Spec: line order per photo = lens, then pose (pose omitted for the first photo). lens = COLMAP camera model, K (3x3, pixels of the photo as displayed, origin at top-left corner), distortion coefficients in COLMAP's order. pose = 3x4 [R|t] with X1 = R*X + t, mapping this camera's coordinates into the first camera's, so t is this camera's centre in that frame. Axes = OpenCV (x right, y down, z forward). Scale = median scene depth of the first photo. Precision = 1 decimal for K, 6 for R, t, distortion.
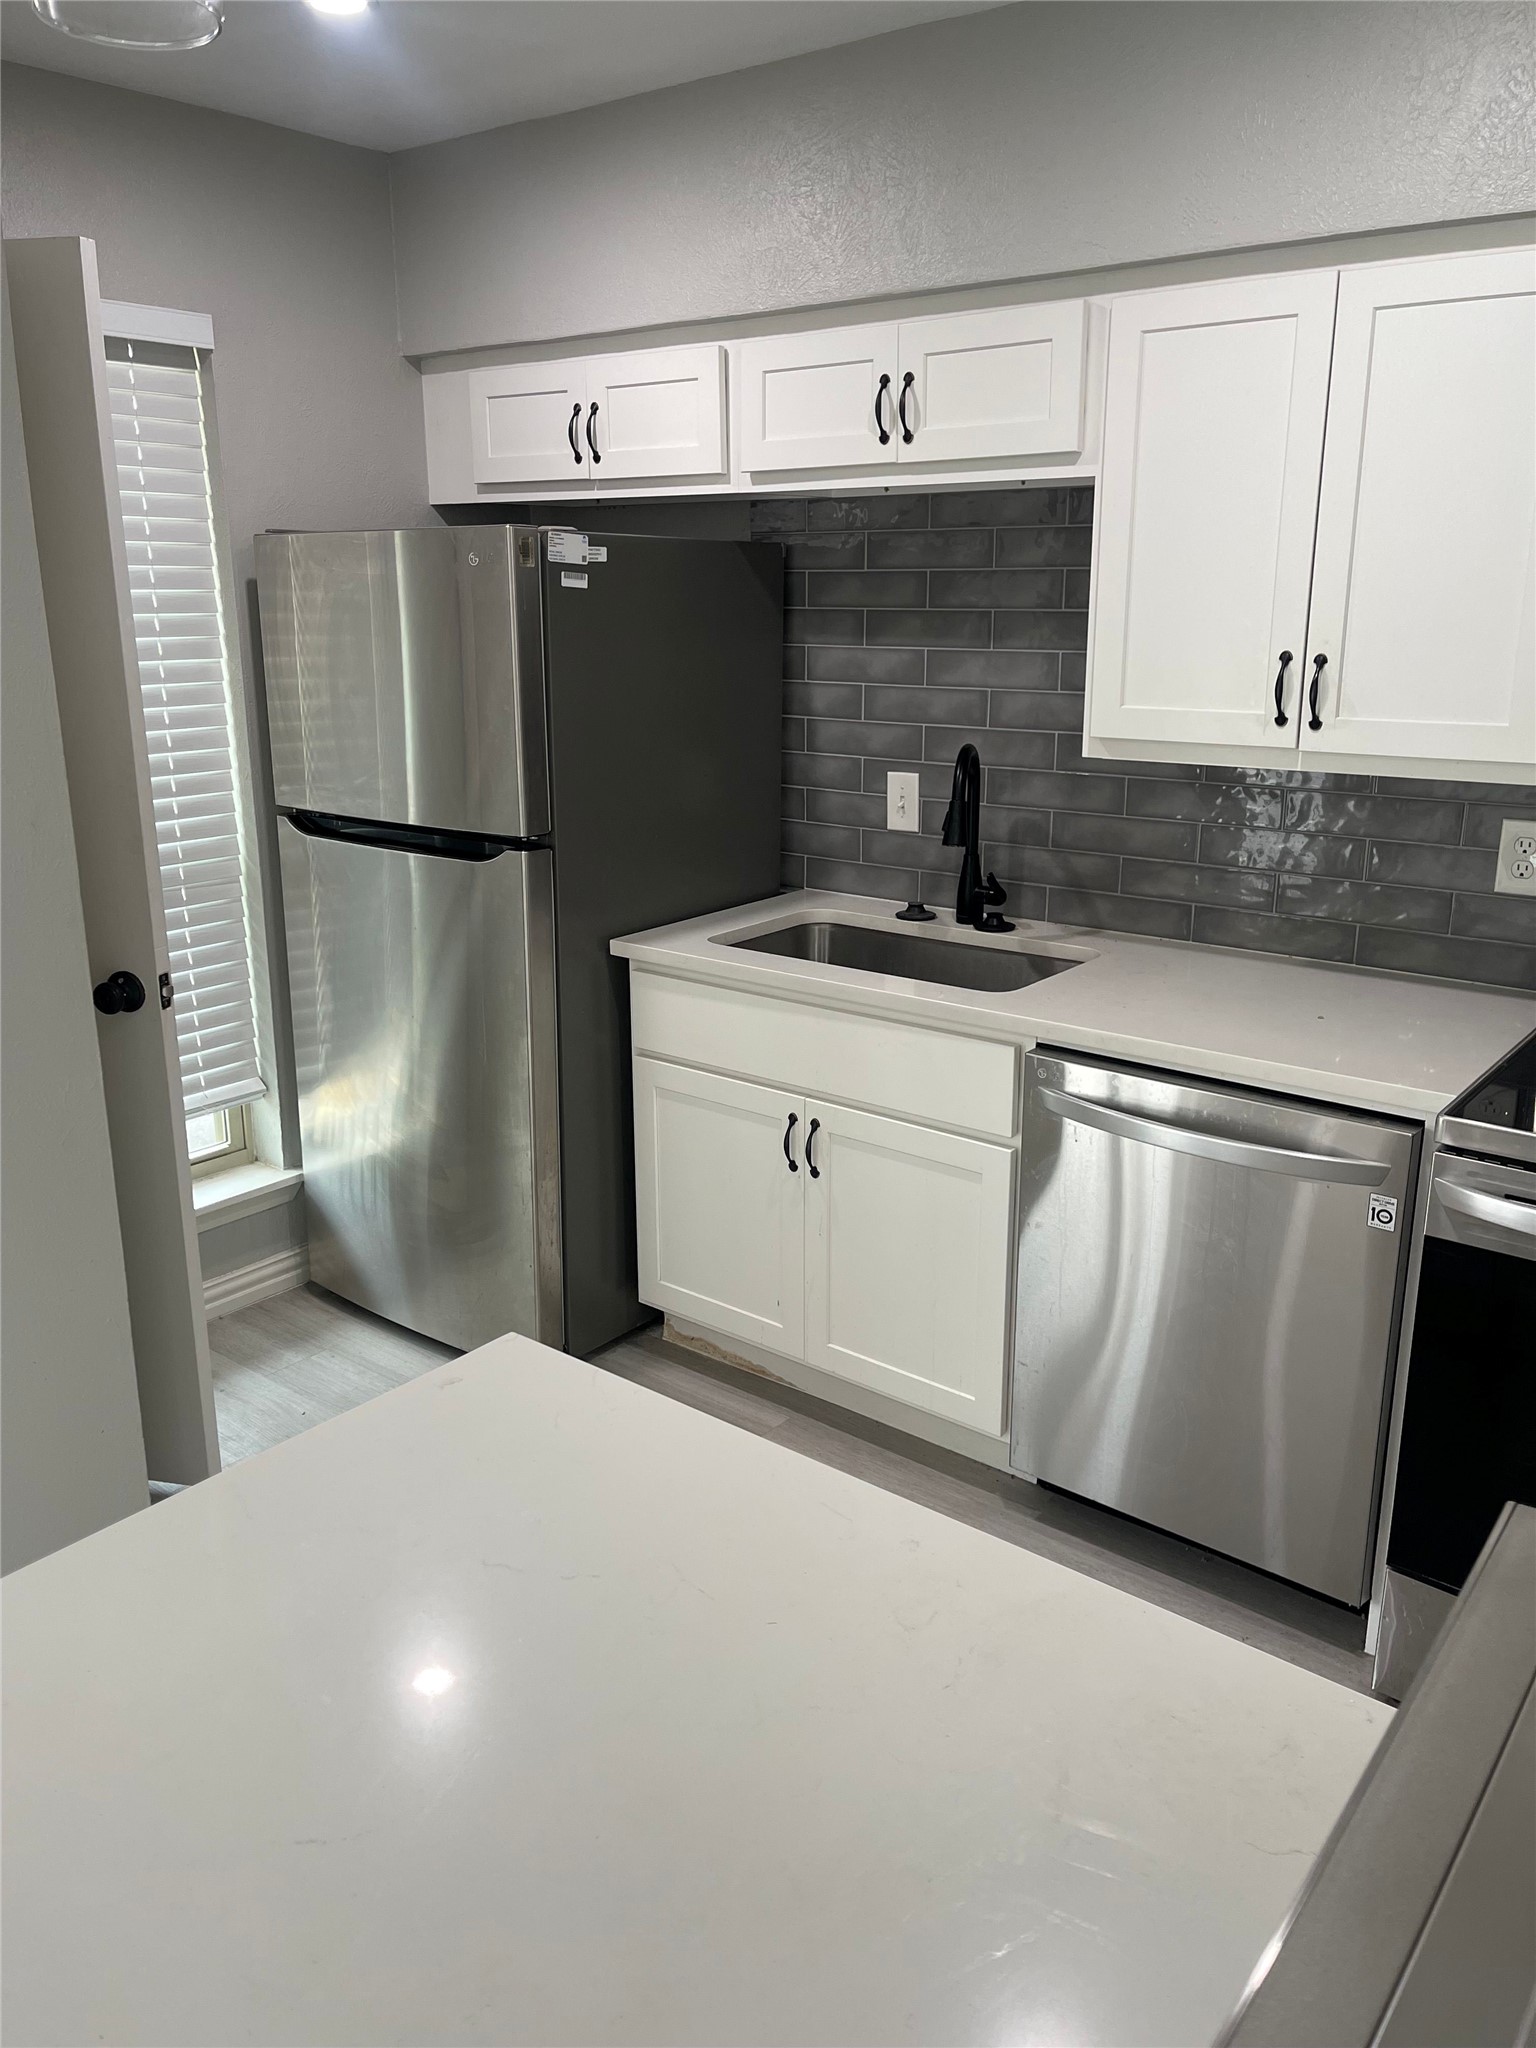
lens RADIAL K [[1540.4, 0, 763.4], [0, 1540.4, 1031.0], [0, 0, 1]] dist [0.074571, -0.103907]
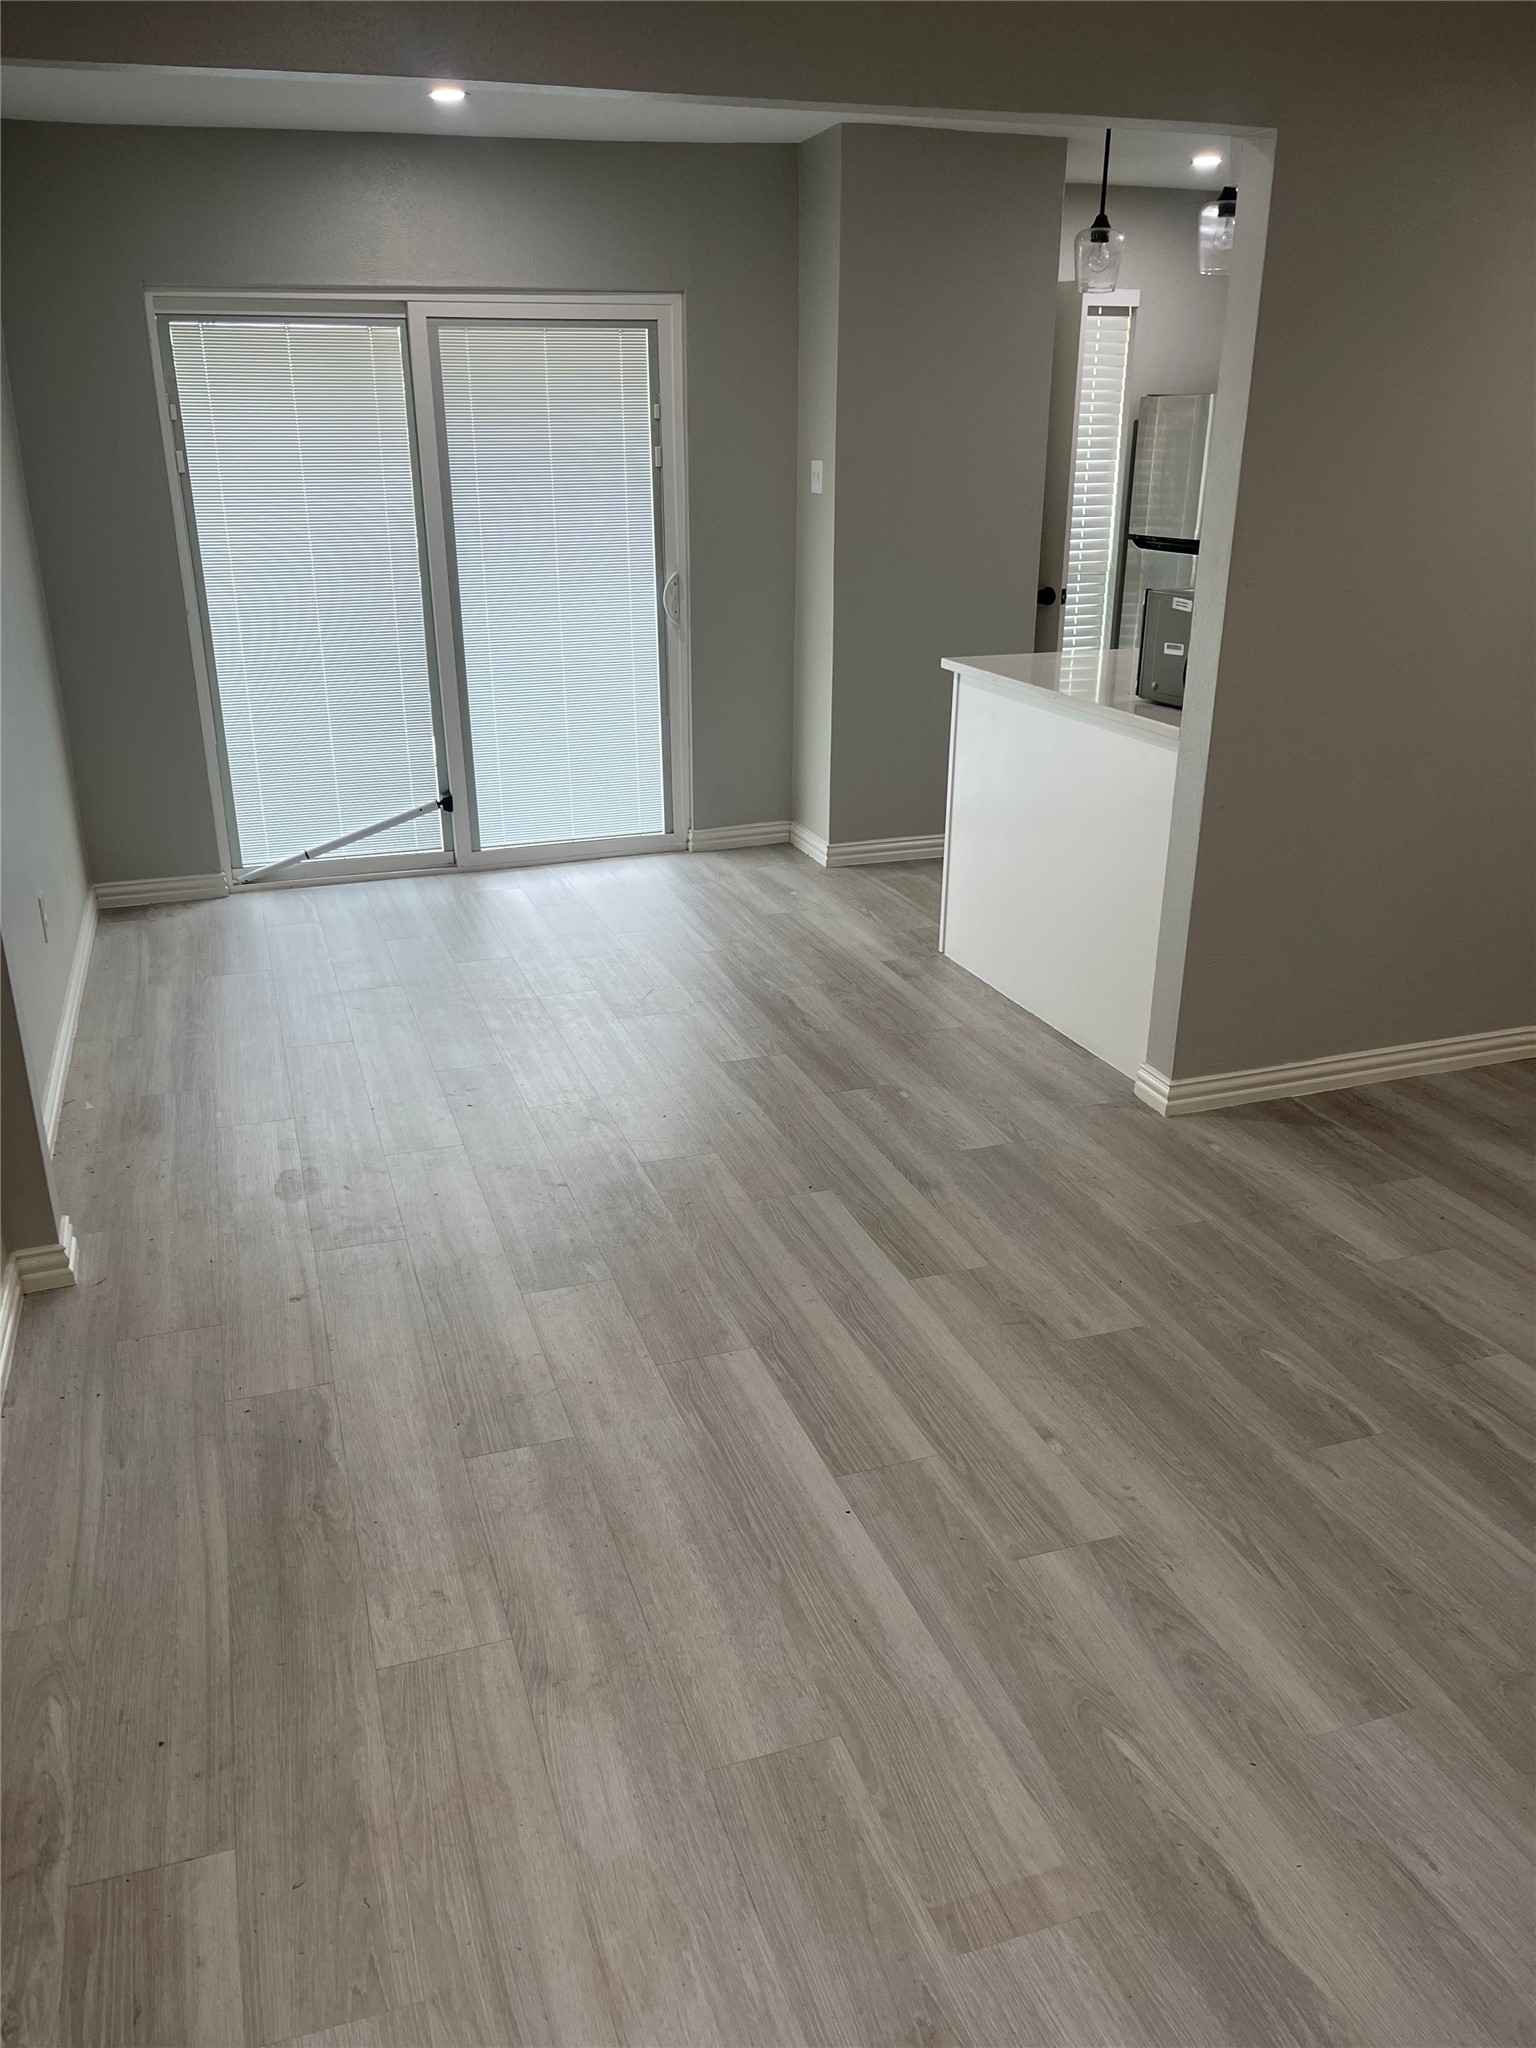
lens RADIAL K [[1534.5, 0, 761.2], [0, 1534.5, 1020.2], [0, 0, 1]] dist [0.078605, -0.112978]
pose [[0.843170, 0.184816, -0.504883, 0.450257], [-0.144094, 0.982387, 0.118968, 0.328240], [0.517977, -0.027559, 0.854950, -1.070605]]
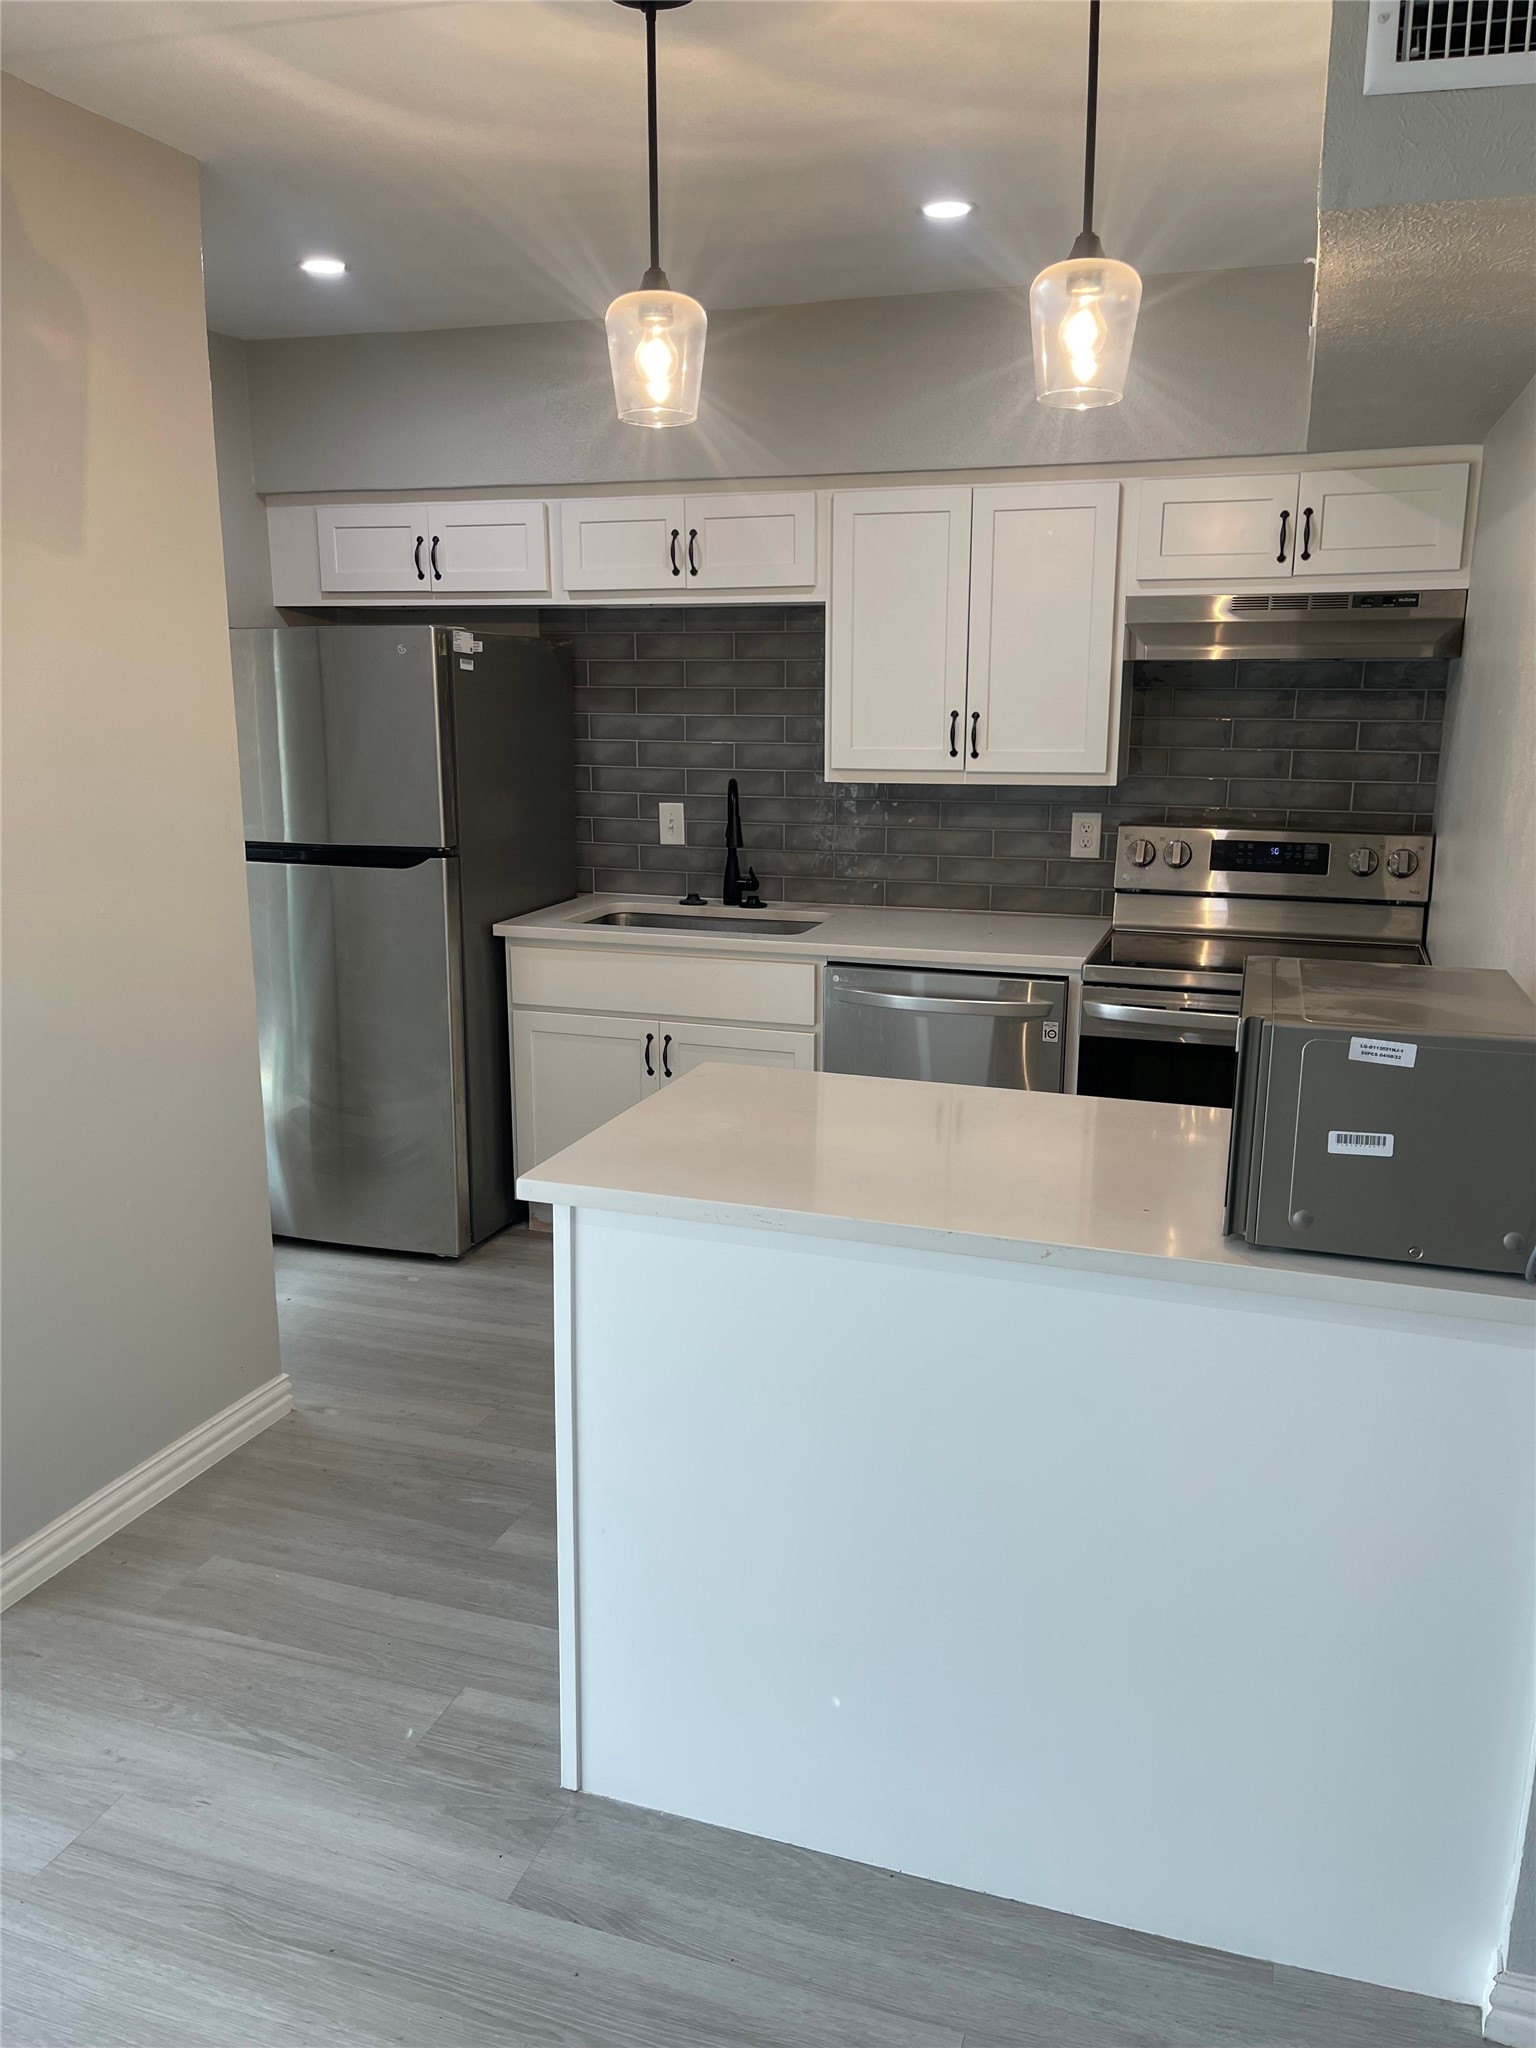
lens RADIAL K [[1540.4, 0, 763.4], [0, 1540.4, 1031.0], [0, 0, 1]] dist [0.074571, -0.103907]
pose [[0.942146, -0.070084, 0.327795, -0.325795], [0.089161, 0.995066, -0.043516, 0.114571], [-0.323128, 0.070225, 0.943746, -0.356311]]
